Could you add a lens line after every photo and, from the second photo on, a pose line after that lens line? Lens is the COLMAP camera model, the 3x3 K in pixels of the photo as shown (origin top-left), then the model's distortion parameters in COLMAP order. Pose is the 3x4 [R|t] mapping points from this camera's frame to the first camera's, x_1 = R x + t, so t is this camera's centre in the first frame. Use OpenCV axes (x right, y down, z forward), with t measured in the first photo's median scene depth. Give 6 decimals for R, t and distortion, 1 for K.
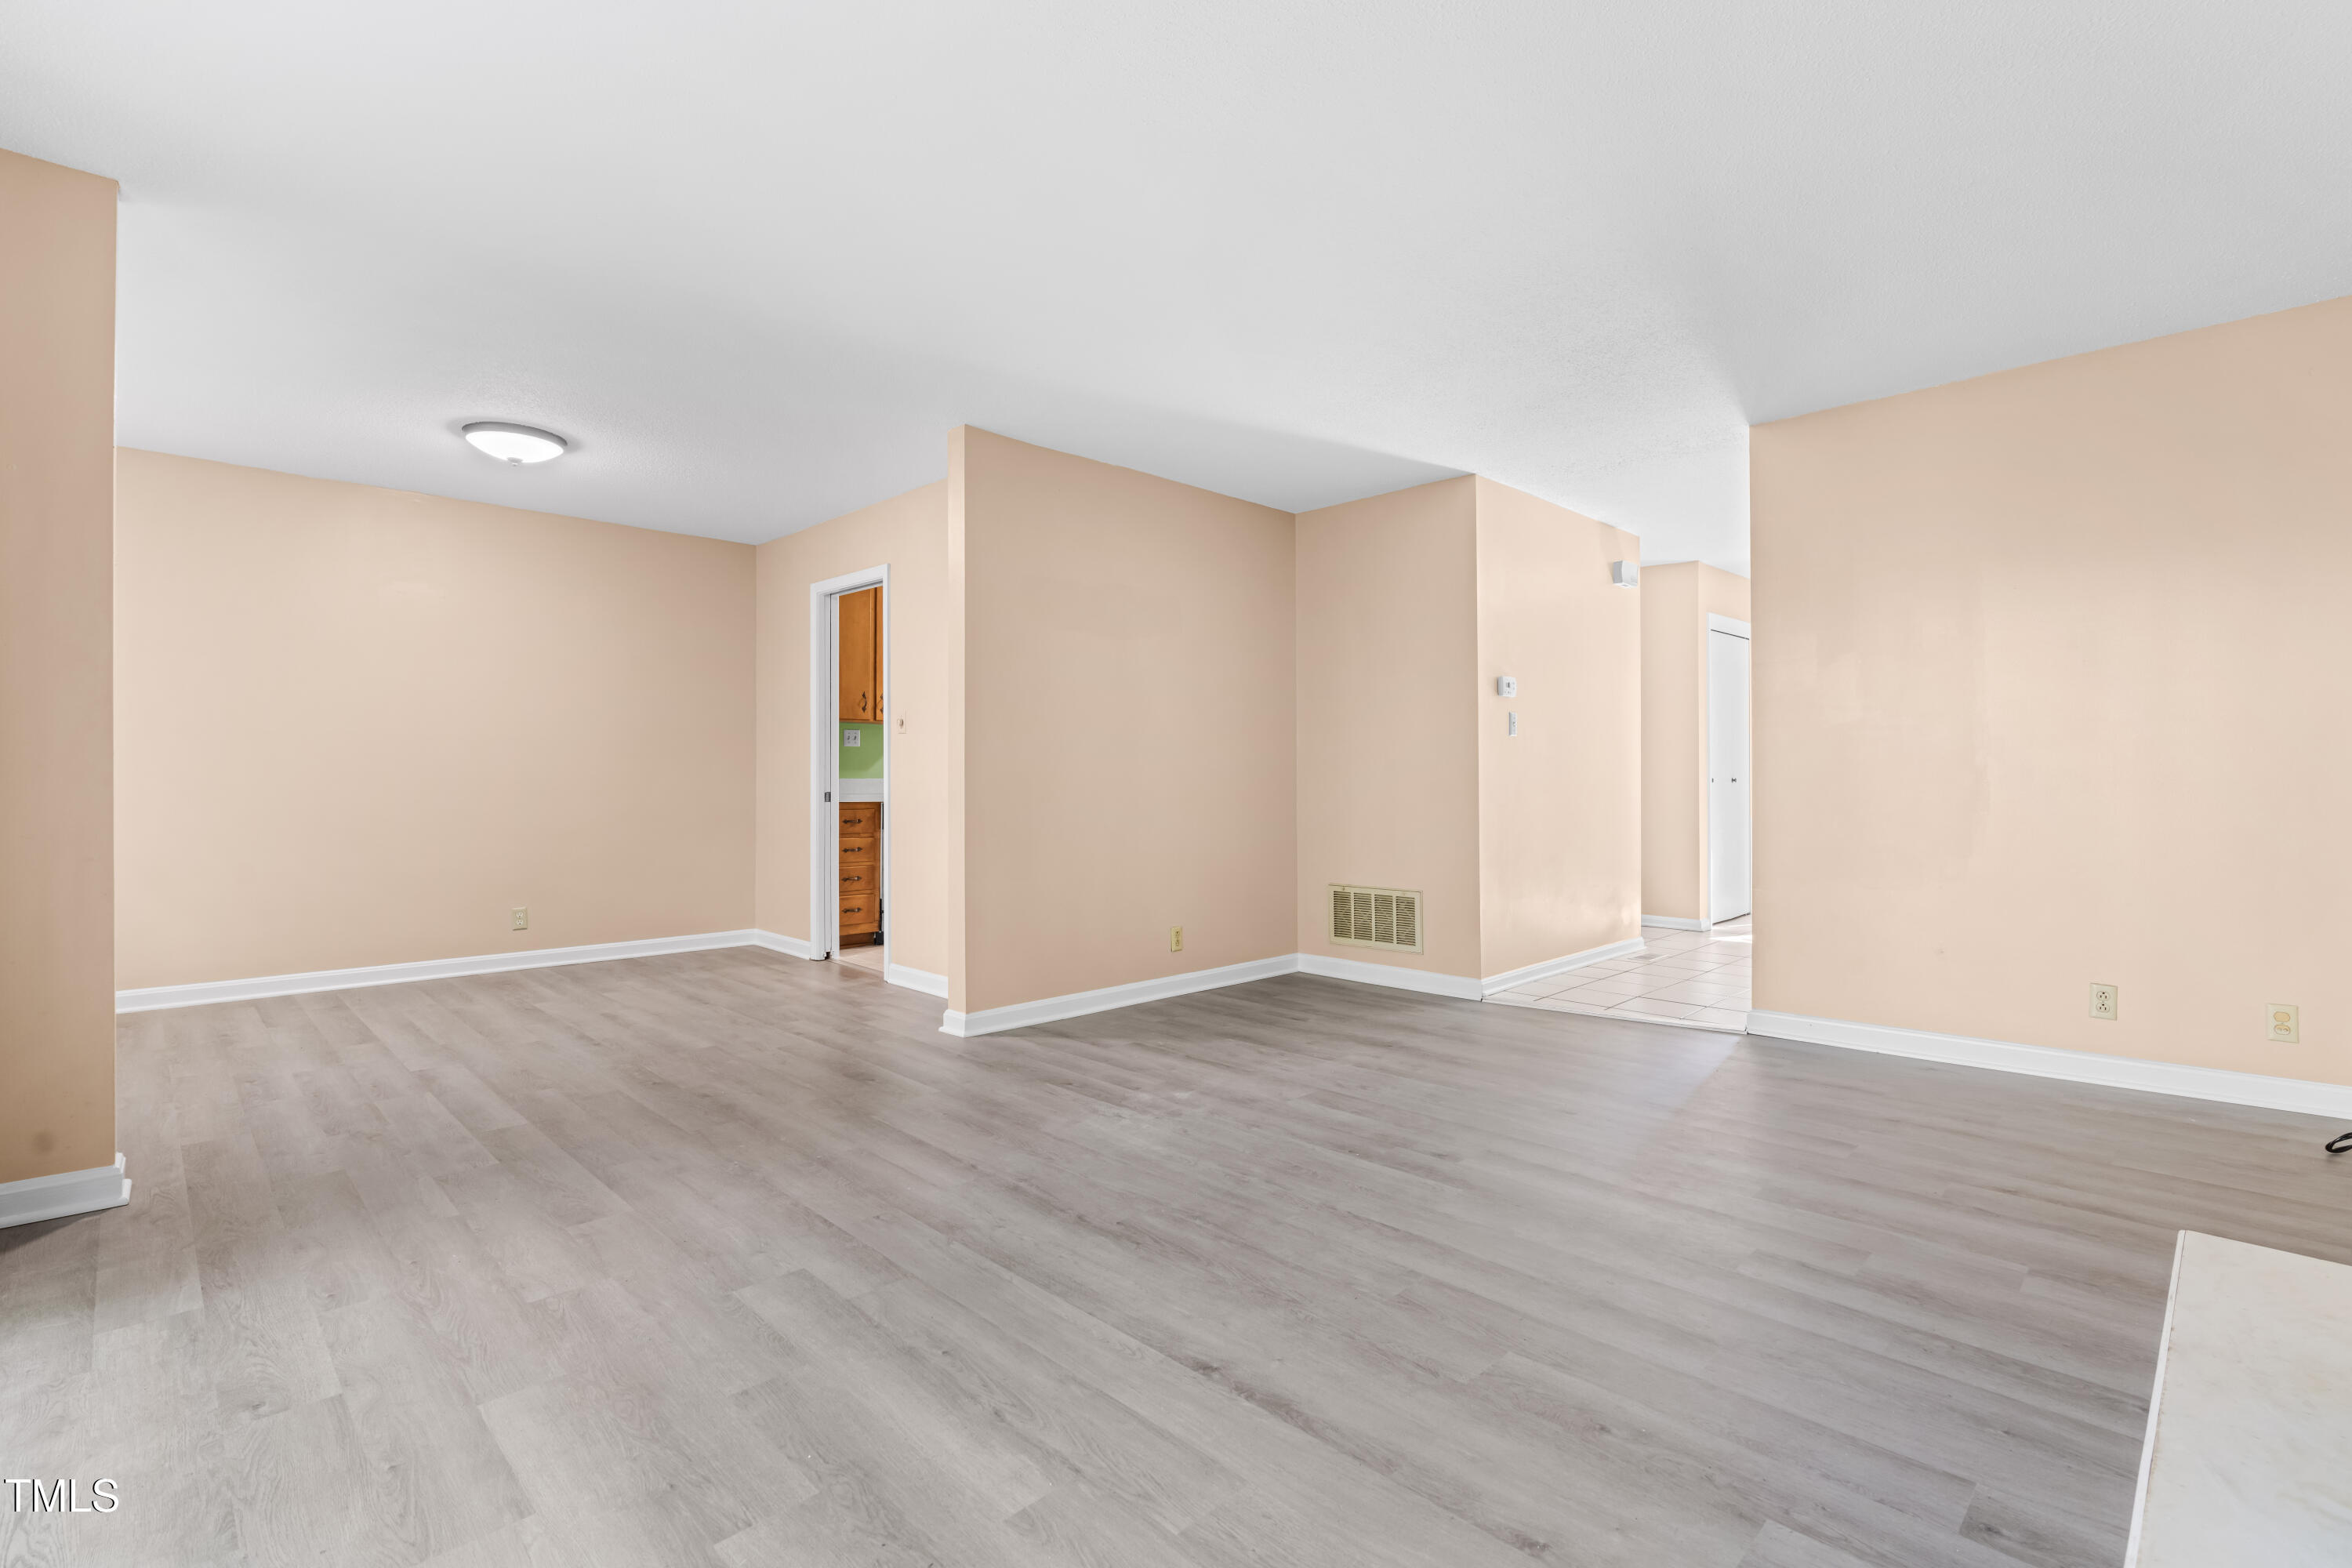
lens RADIAL K [[1066.9, 0, 1180.0], [0, 1066.9, 765.7], [0, 0, 1]] dist [-0.008494, 0.000508]
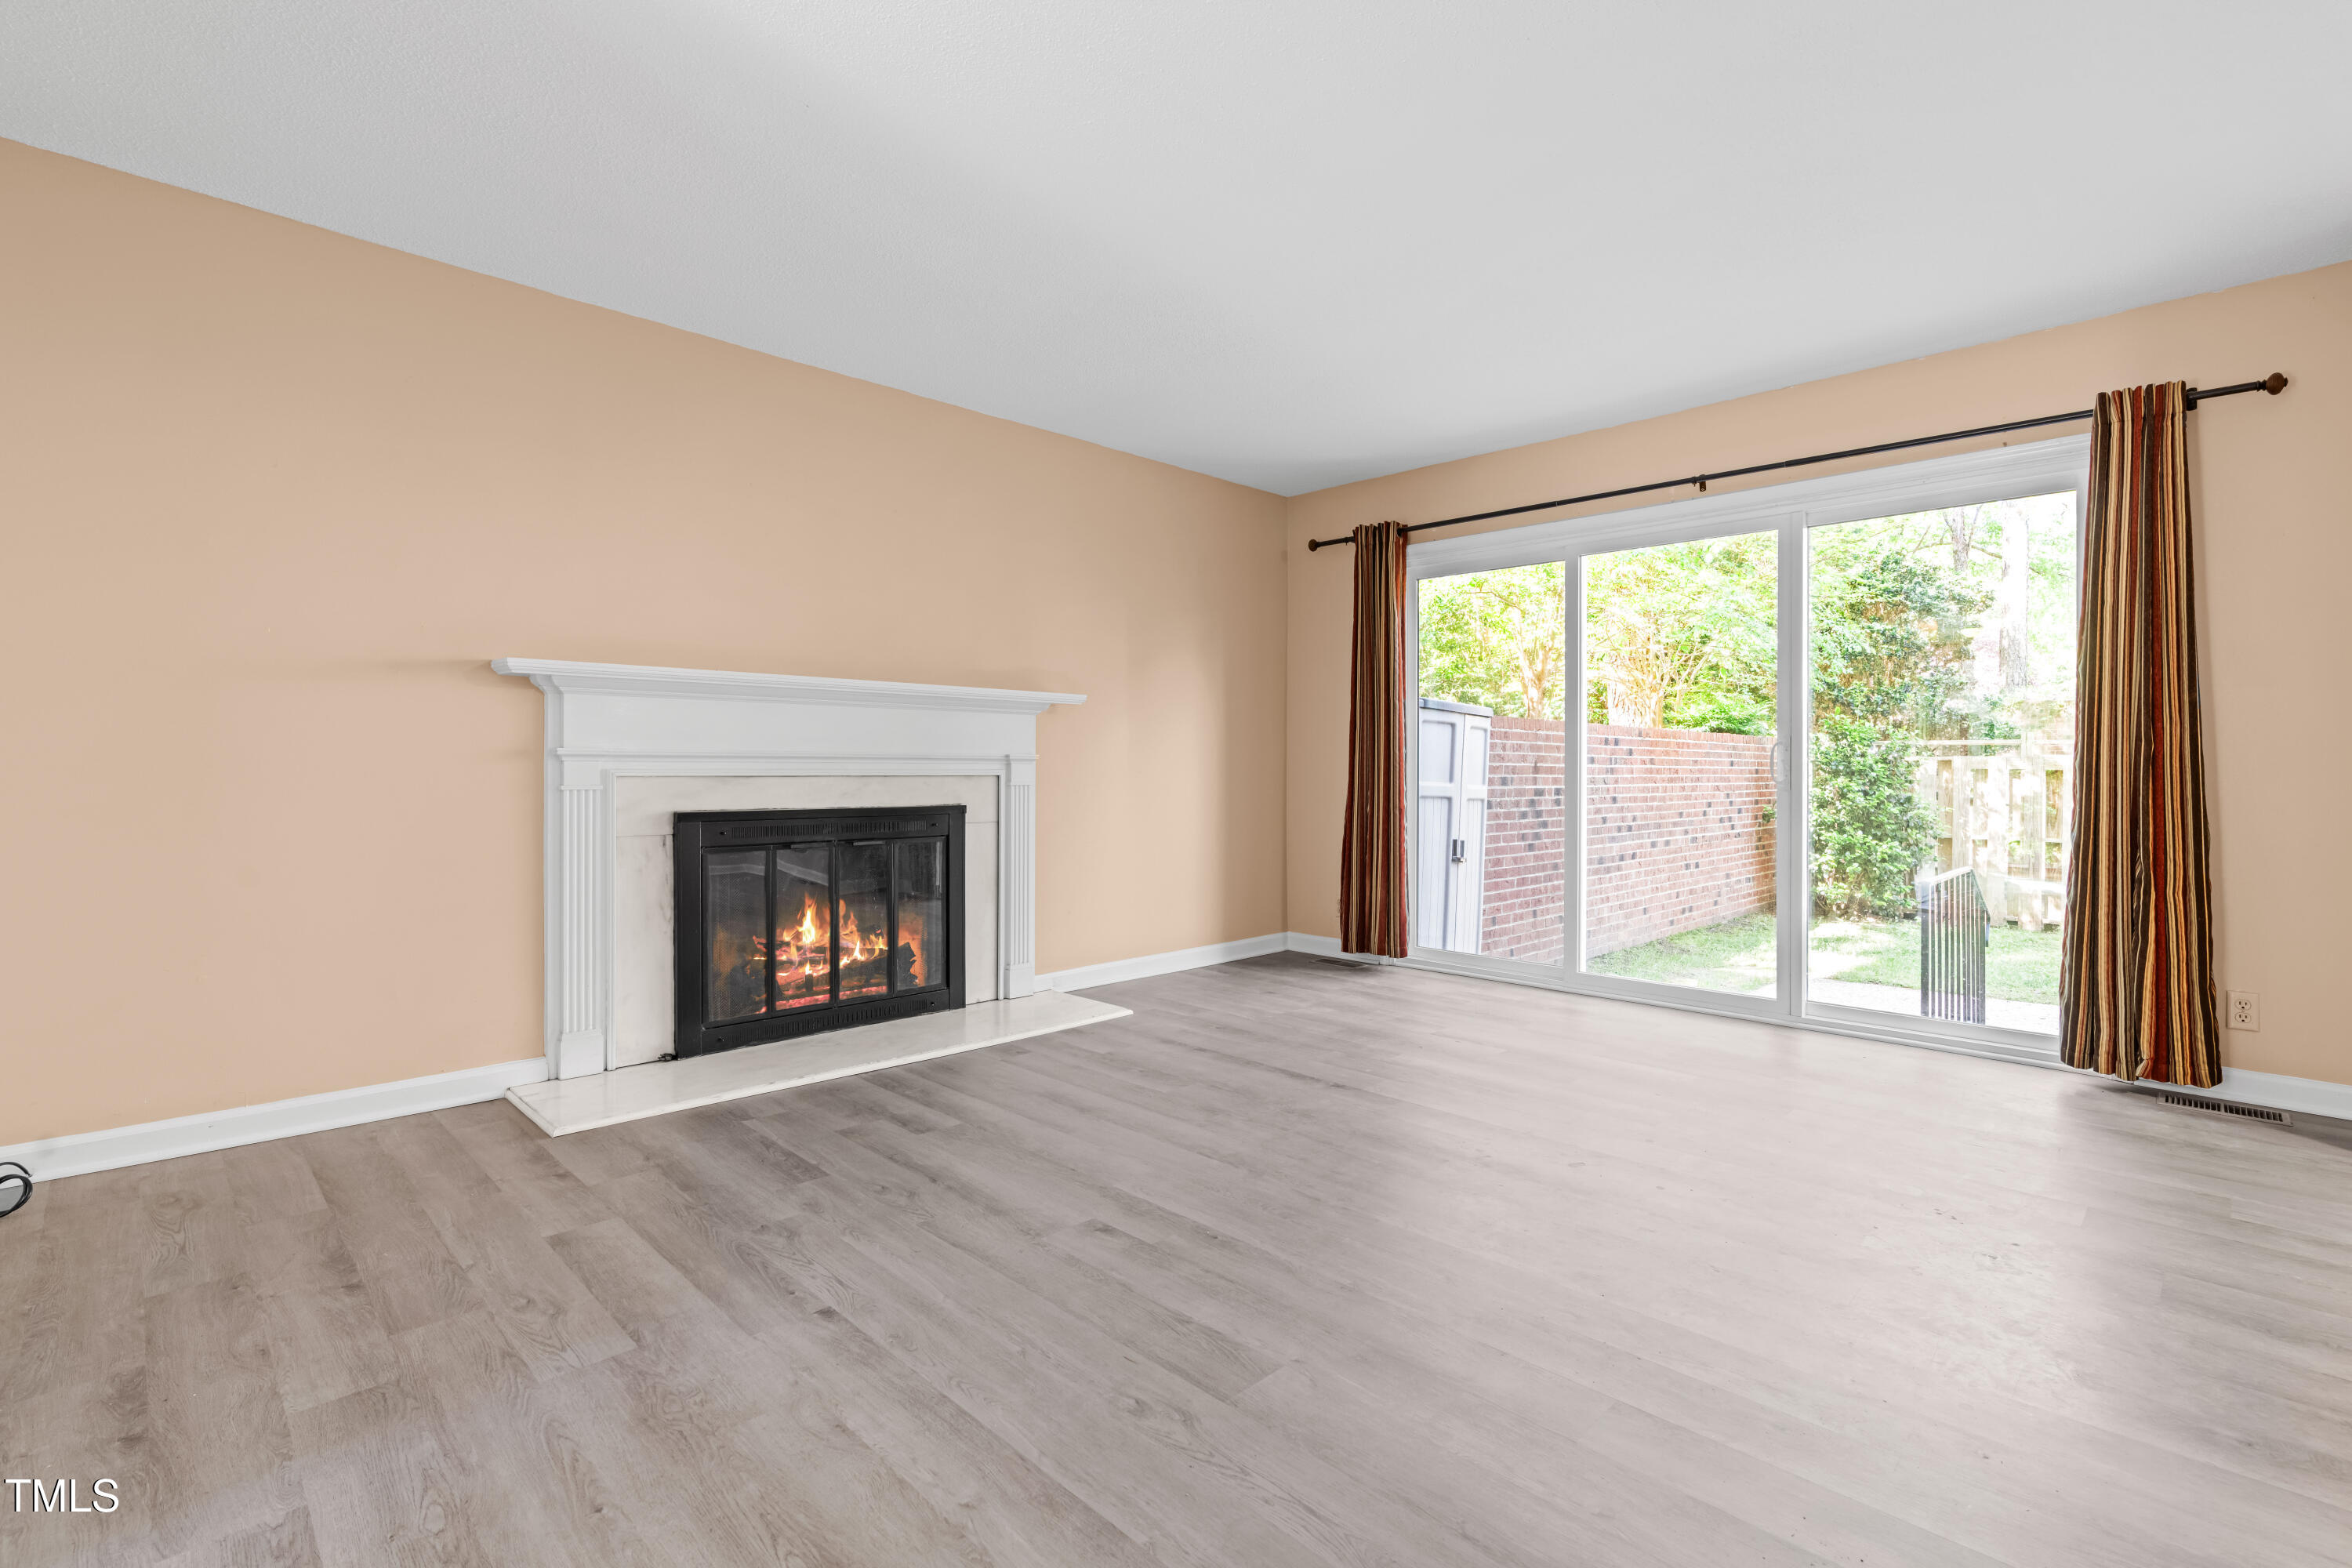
lens RADIAL K [[1069.4, 0, 1176.8], [0, 1069.4, 769.8], [0, 0, 1]] dist [-0.005949, 0.000680]
pose [[-0.999996, -0.002466, 0.001228, 0.199024], [-0.002478, 0.999945, -0.010187, 0.030605], [-0.001203, -0.010190, -0.999947, 1.888182]]
